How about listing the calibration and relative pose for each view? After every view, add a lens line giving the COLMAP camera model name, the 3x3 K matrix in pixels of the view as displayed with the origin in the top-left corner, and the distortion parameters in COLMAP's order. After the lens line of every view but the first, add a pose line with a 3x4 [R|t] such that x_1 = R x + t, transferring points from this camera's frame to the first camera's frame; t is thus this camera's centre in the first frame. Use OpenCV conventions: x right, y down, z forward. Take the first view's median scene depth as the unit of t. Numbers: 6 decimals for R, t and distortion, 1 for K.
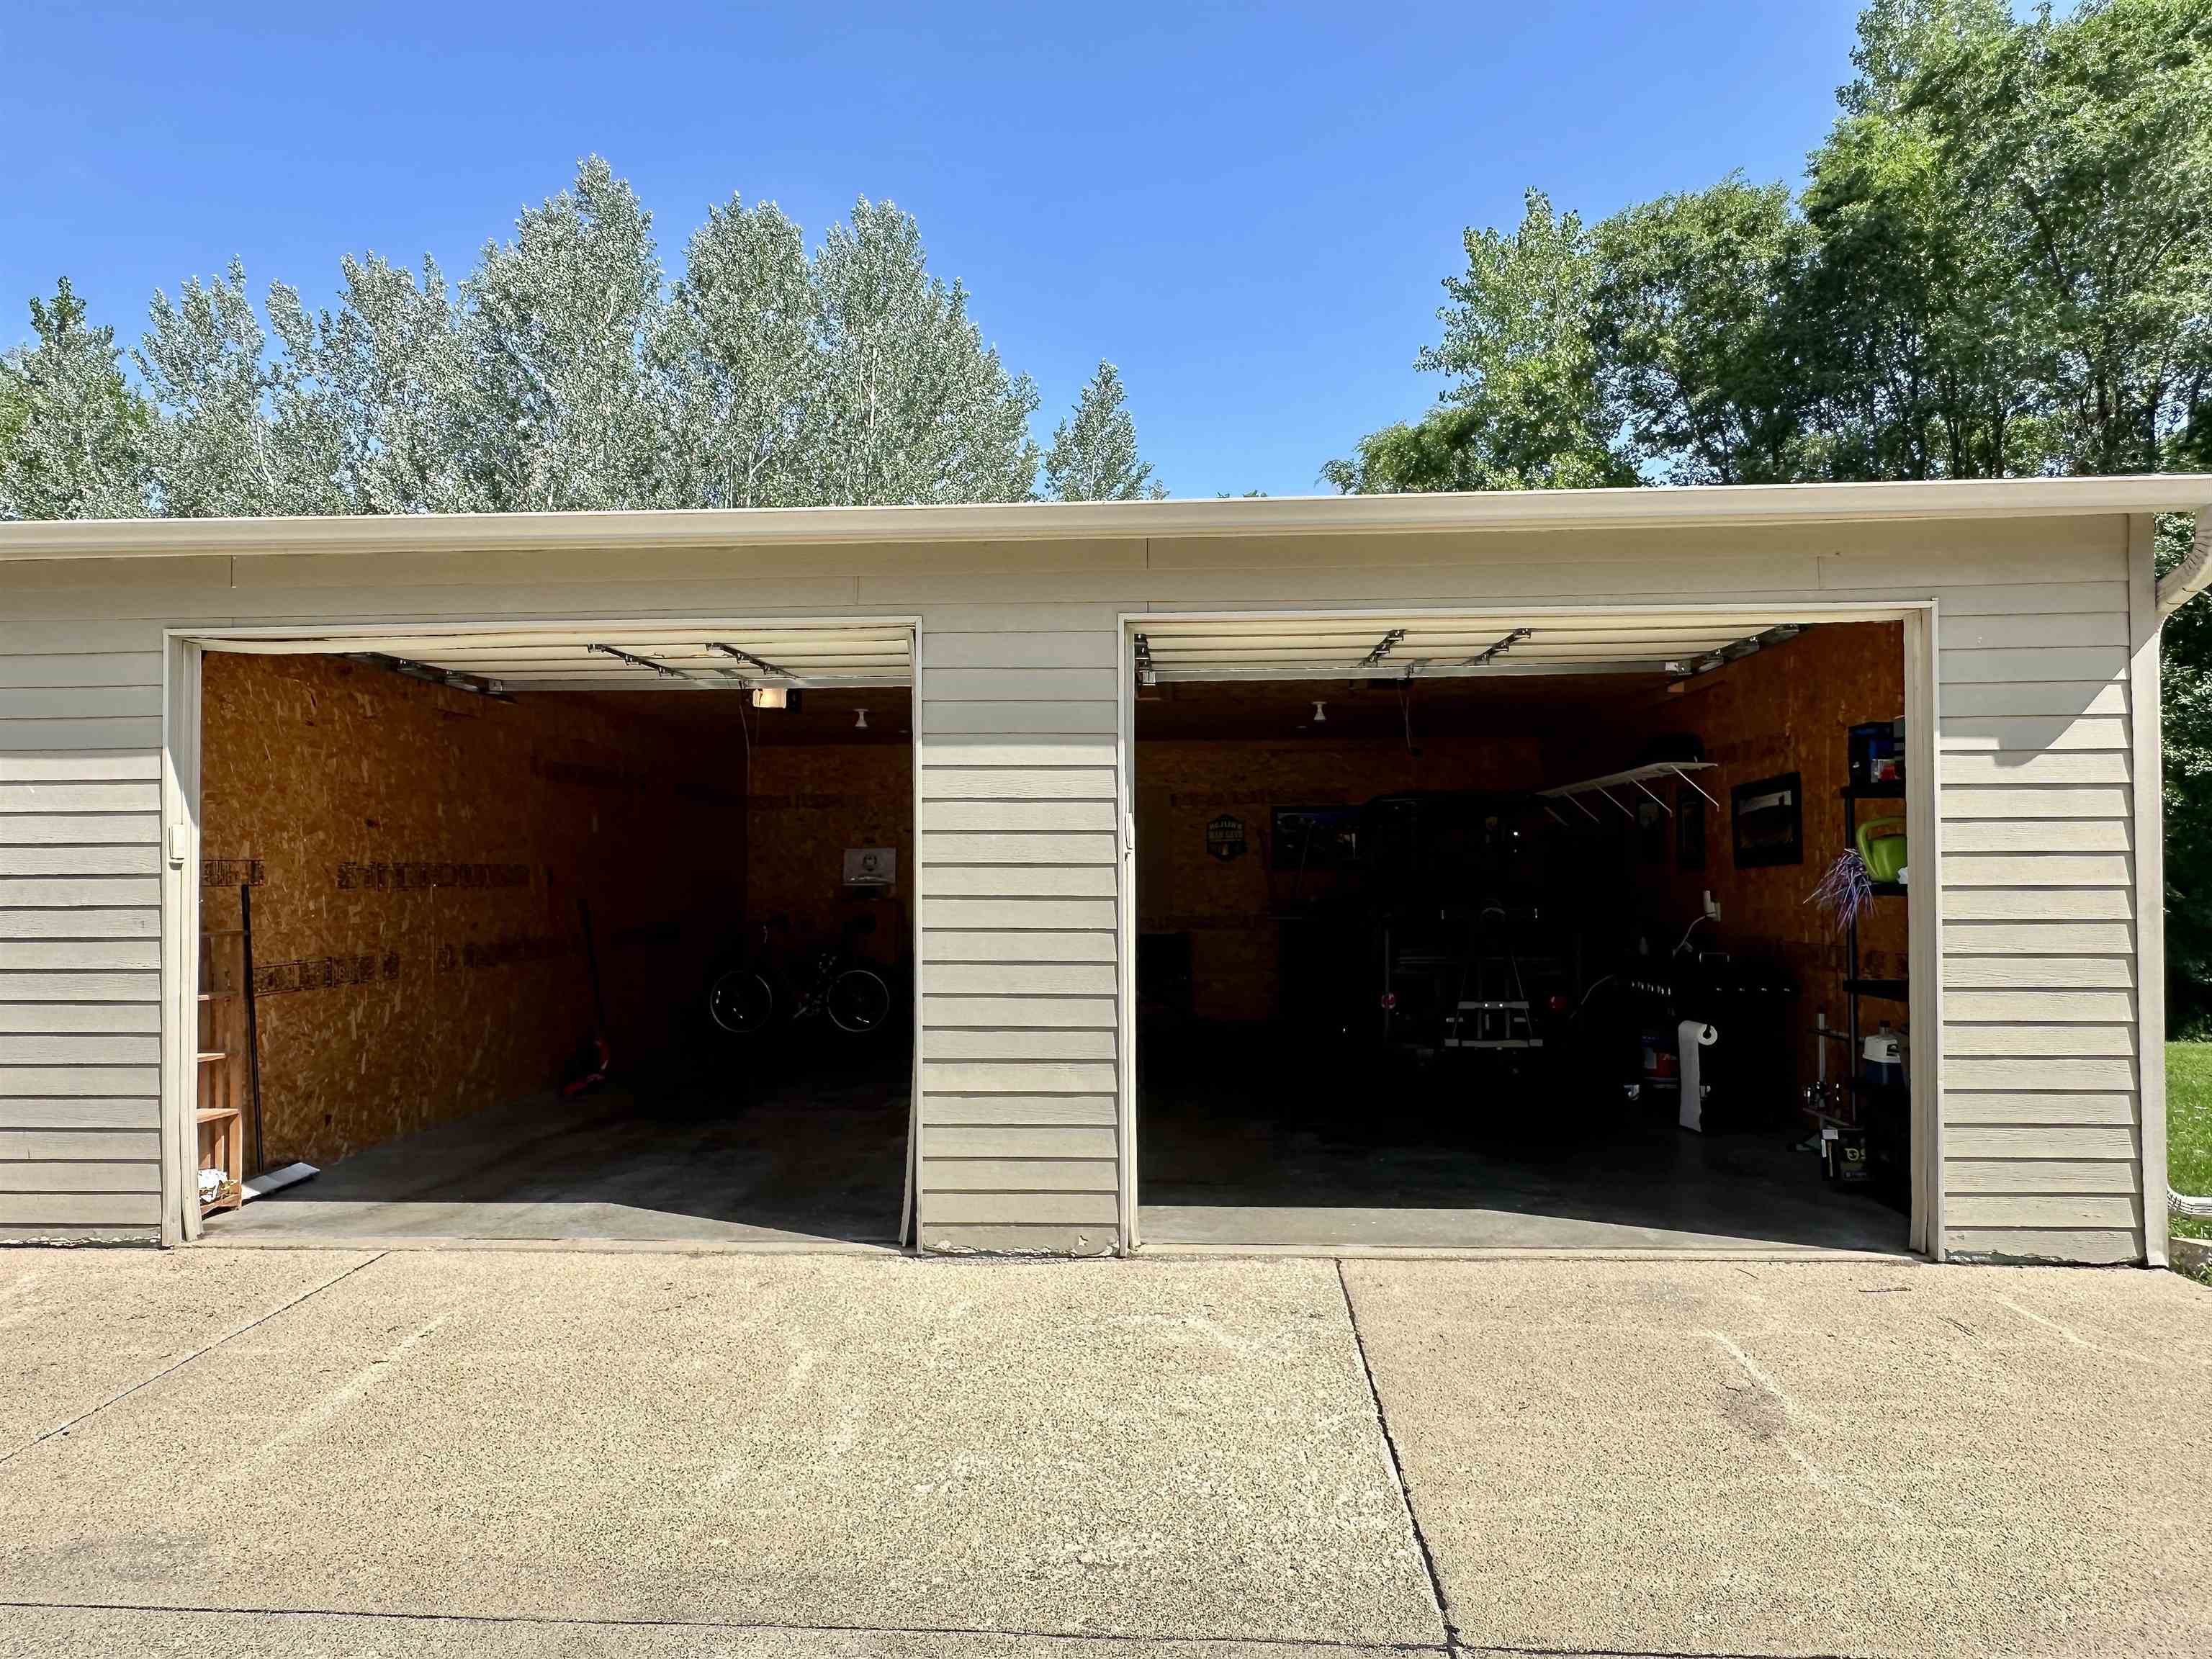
lens RADIAL K [[1360.0, 0, 1106.0], [0, 1360.0, 829.5], [0, 0, 1]] dist [-0.005908, 0.026463]
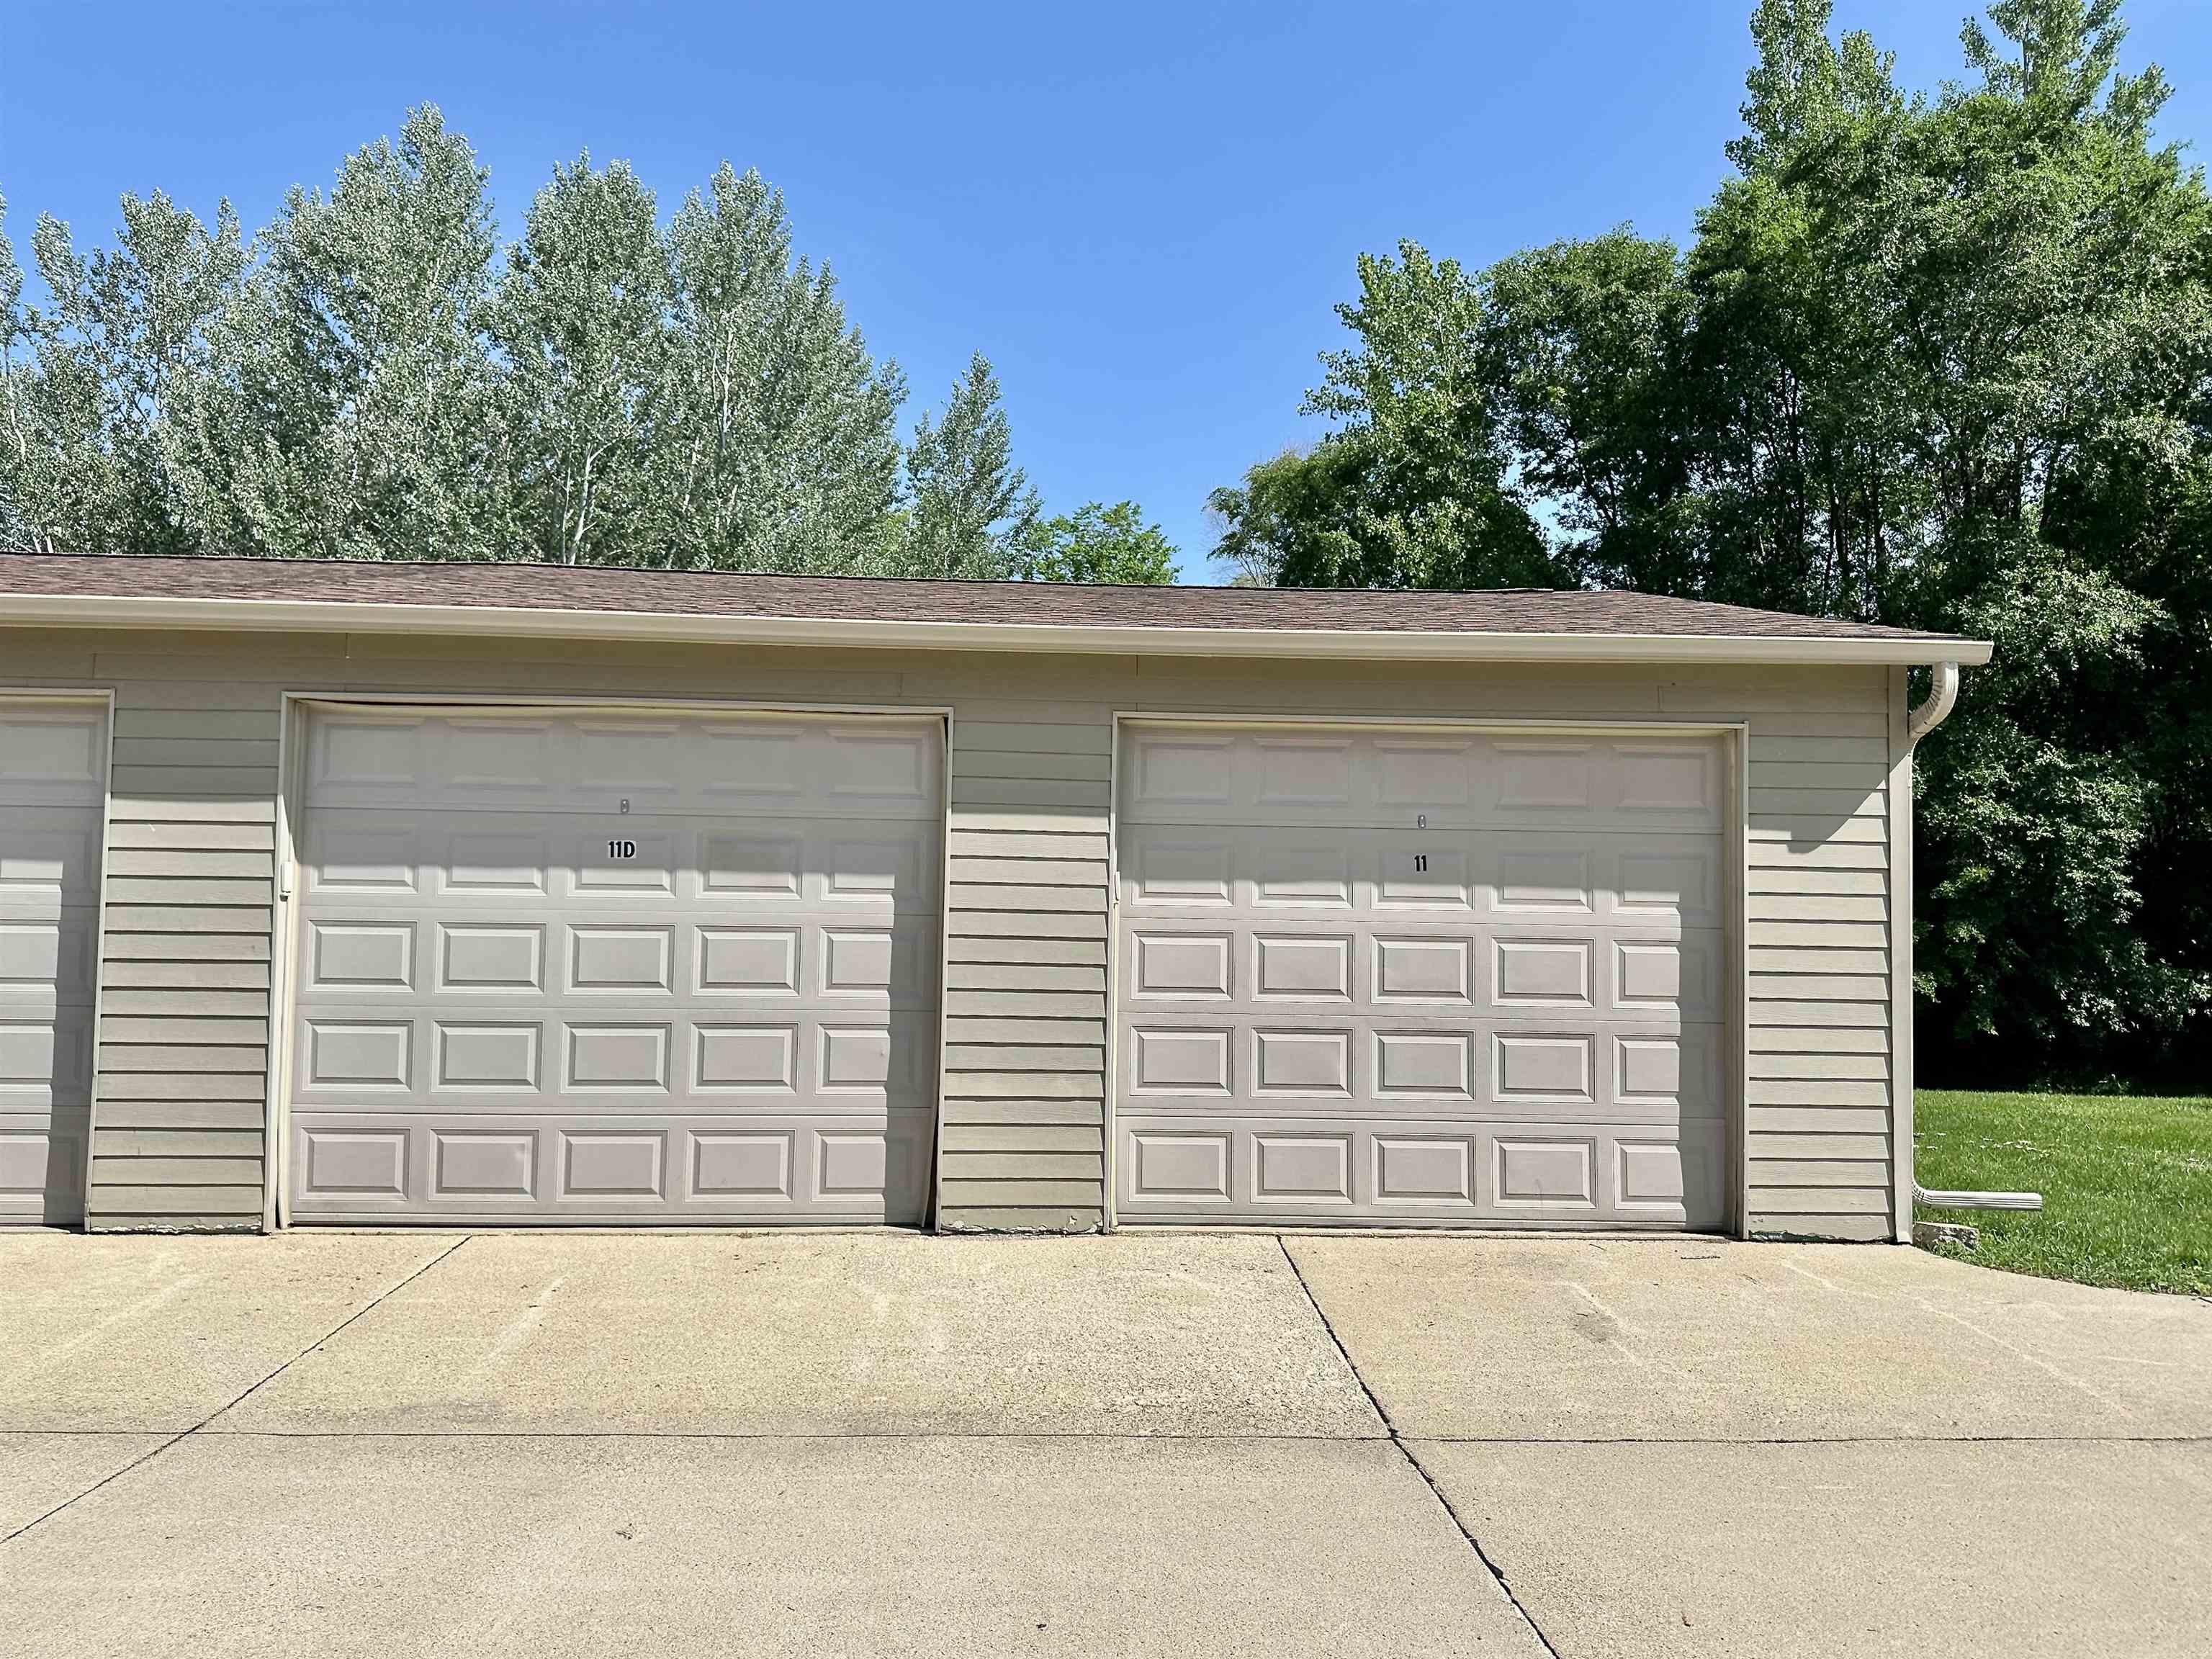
lens RADIAL K [[1439.2, 0, 1106.0], [0, 1439.2, 829.5], [0, 0, 1]] dist [0.091522, -0.074153]
pose [[0.995083, 0.026220, 0.095509, -0.120466], [-0.024122, 0.999443, -0.023059, -0.020030], [-0.096061, 0.020642, 0.995161, -0.306427]]
